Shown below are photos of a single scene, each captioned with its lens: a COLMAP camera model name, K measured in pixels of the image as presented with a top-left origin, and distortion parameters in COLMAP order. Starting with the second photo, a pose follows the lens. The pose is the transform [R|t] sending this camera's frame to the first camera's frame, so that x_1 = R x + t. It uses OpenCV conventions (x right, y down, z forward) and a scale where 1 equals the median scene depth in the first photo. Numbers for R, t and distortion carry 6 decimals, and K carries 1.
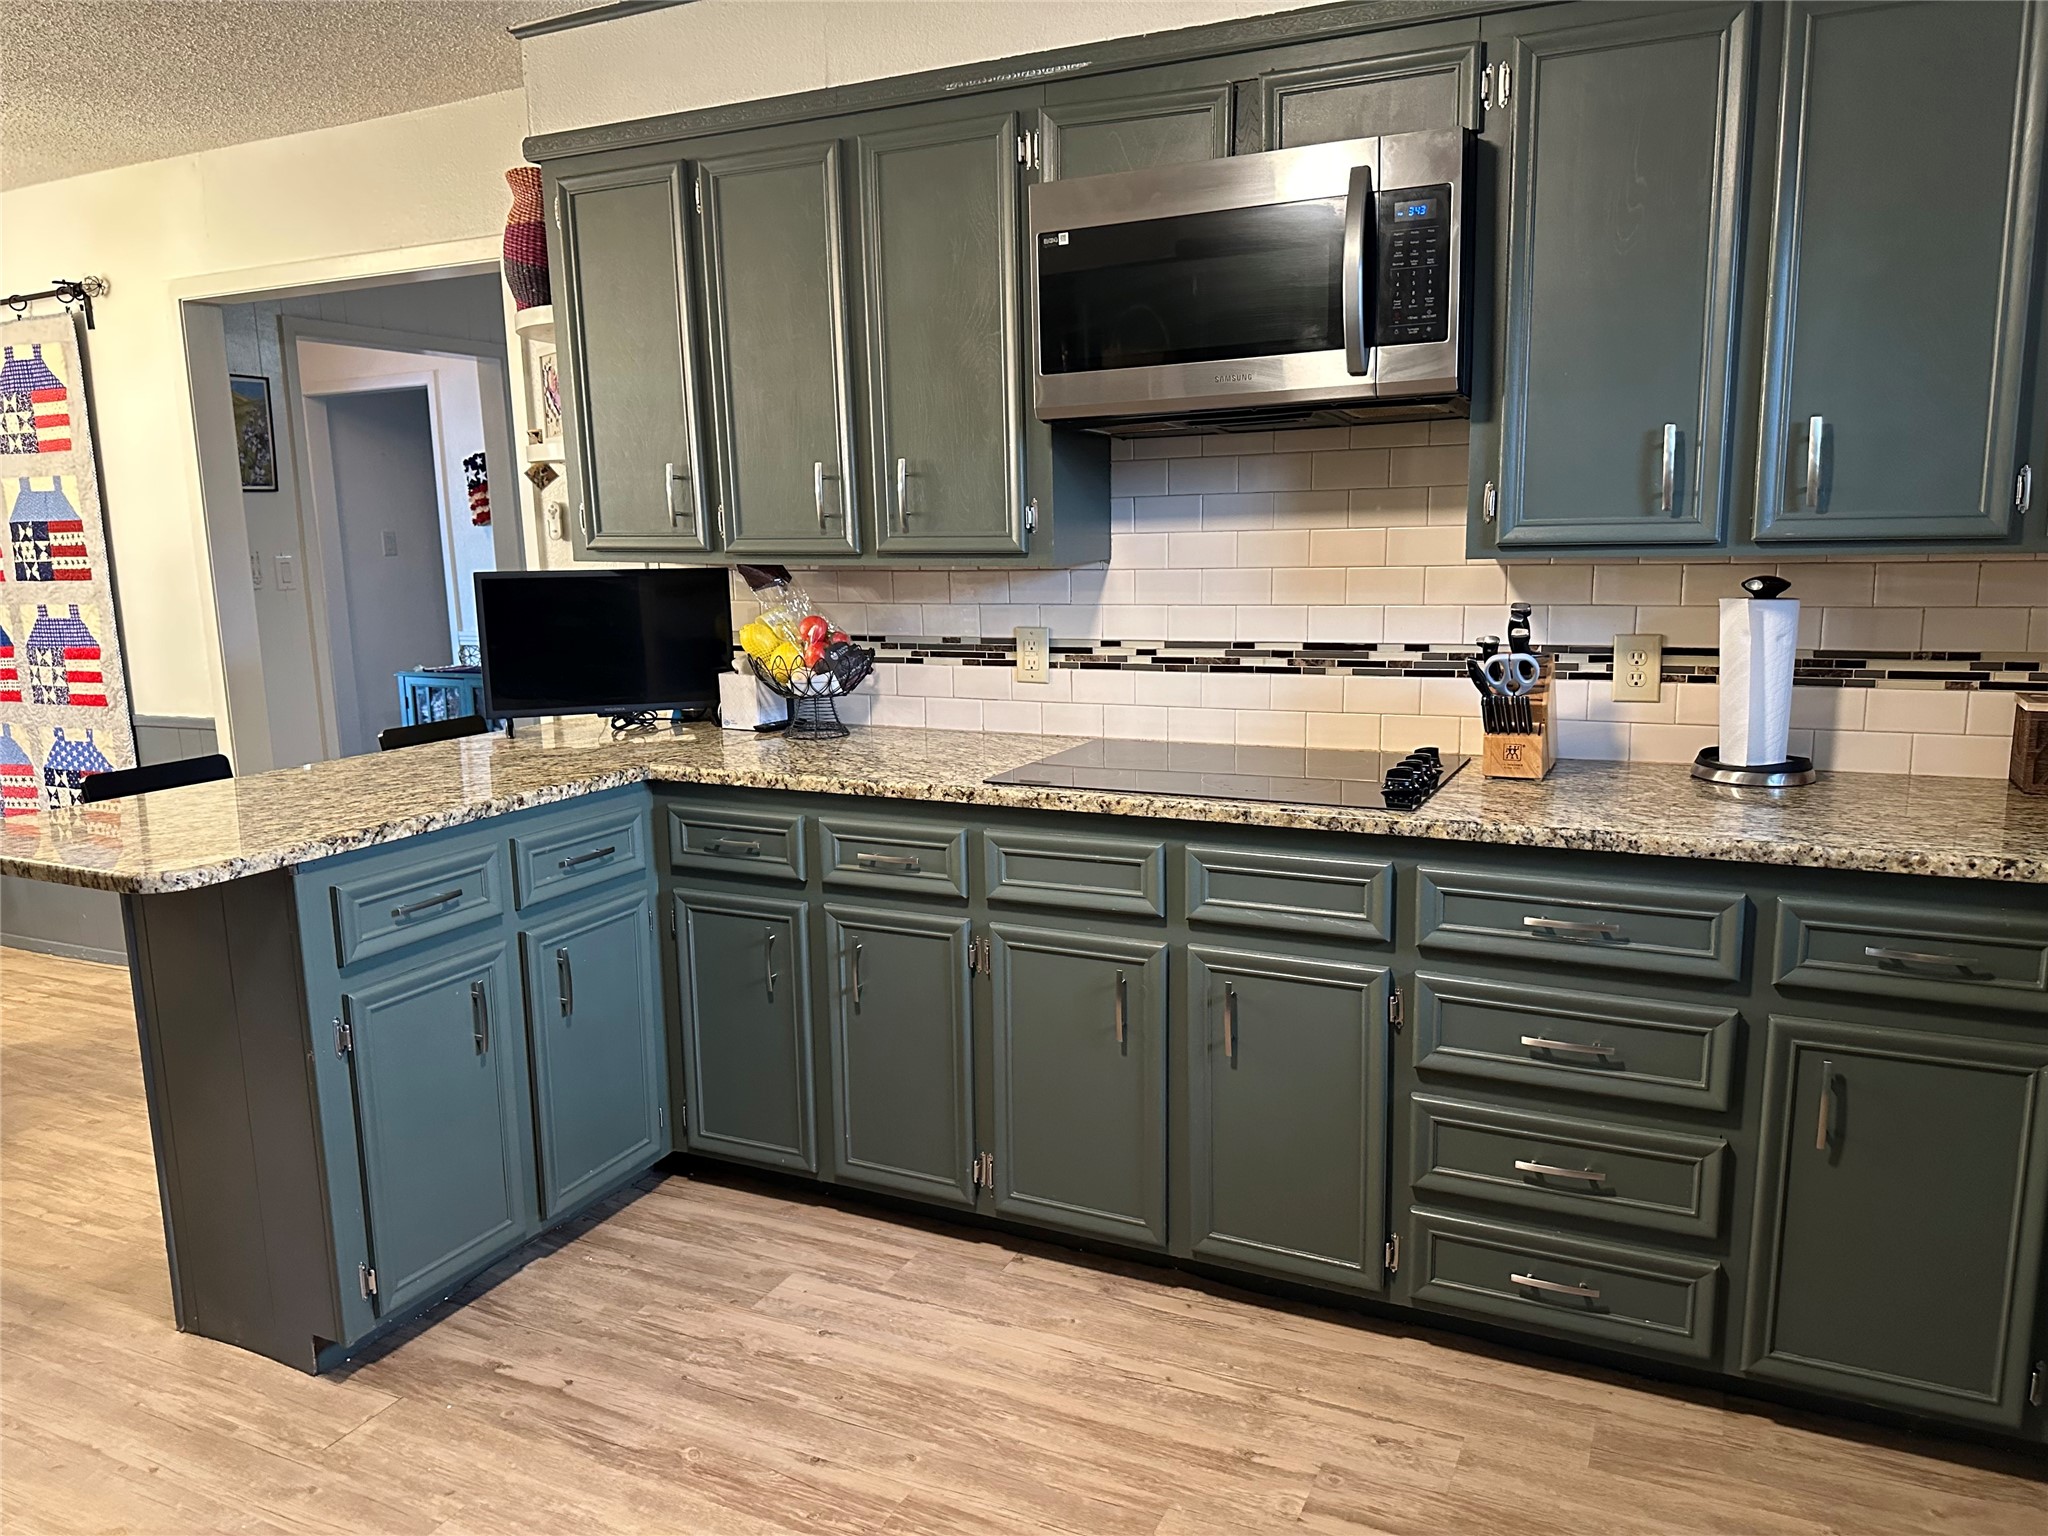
lens RADIAL K [[1453.9, 0, 1030.0], [0, 1453.9, 772.7], [0, 0, 1]] dist [0.052025, -0.054970]
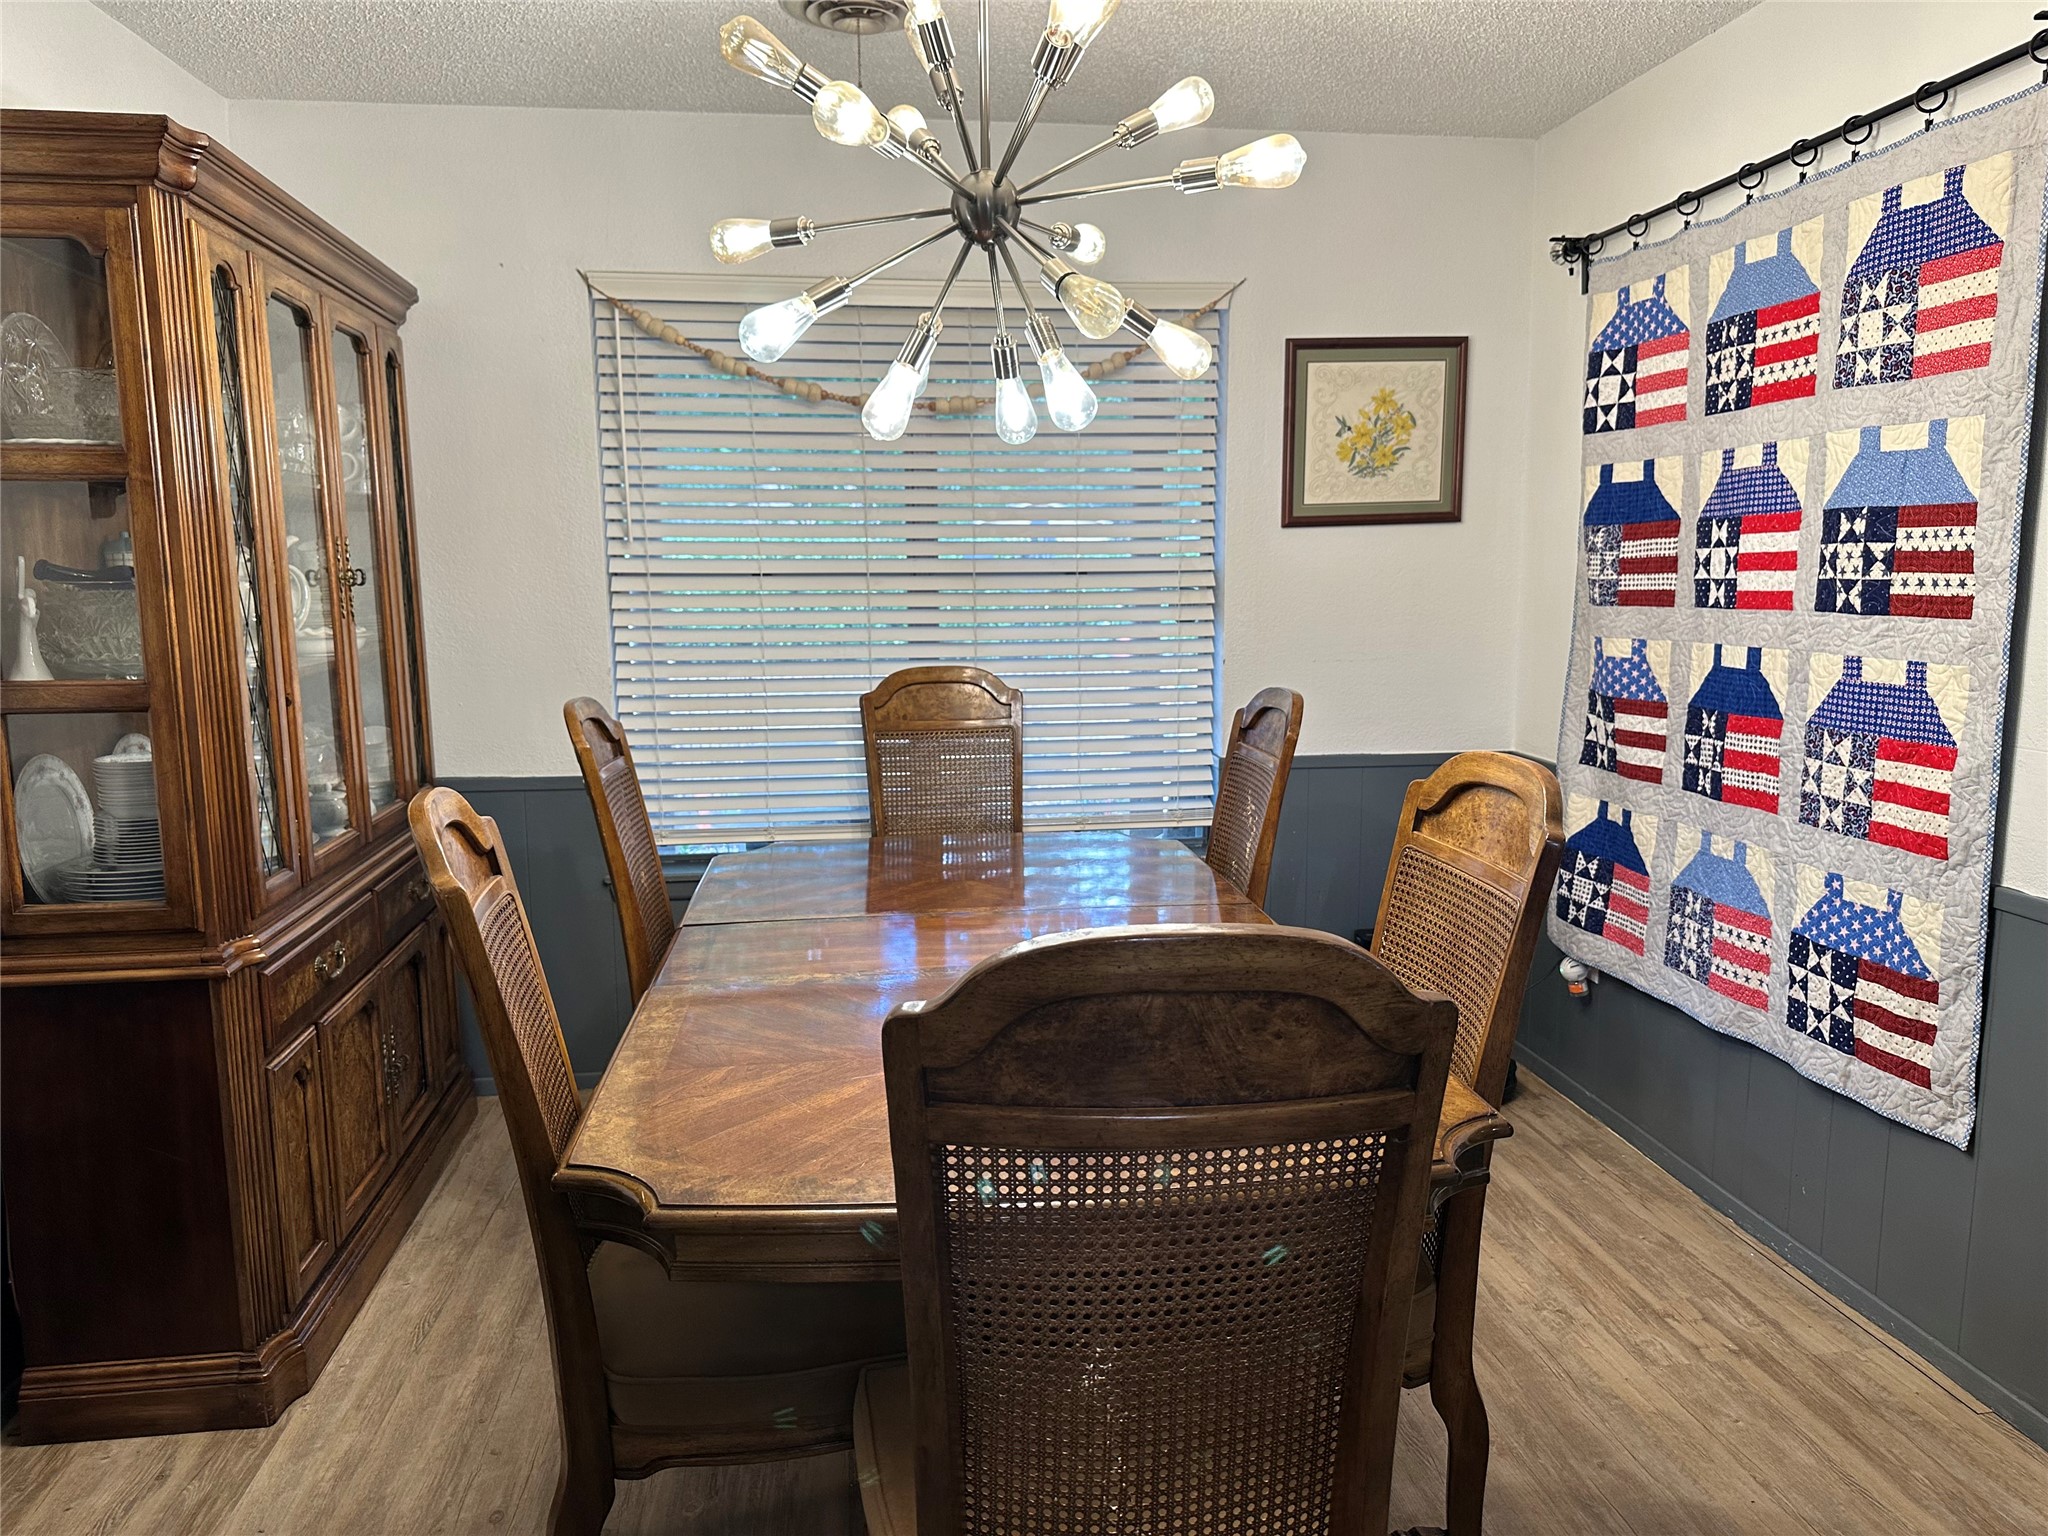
lens RADIAL K [[1453.9, 0, 1028.1], [0, 1453.9, 775.8], [0, 0, 1]] dist [0.052025, -0.054970]
pose [[0.544135, 0.148492, -0.825752, -0.377782], [-0.150710, 0.985503, 0.077908, -0.066163], [0.825350, 0.082057, 0.558626, 0.437382]]
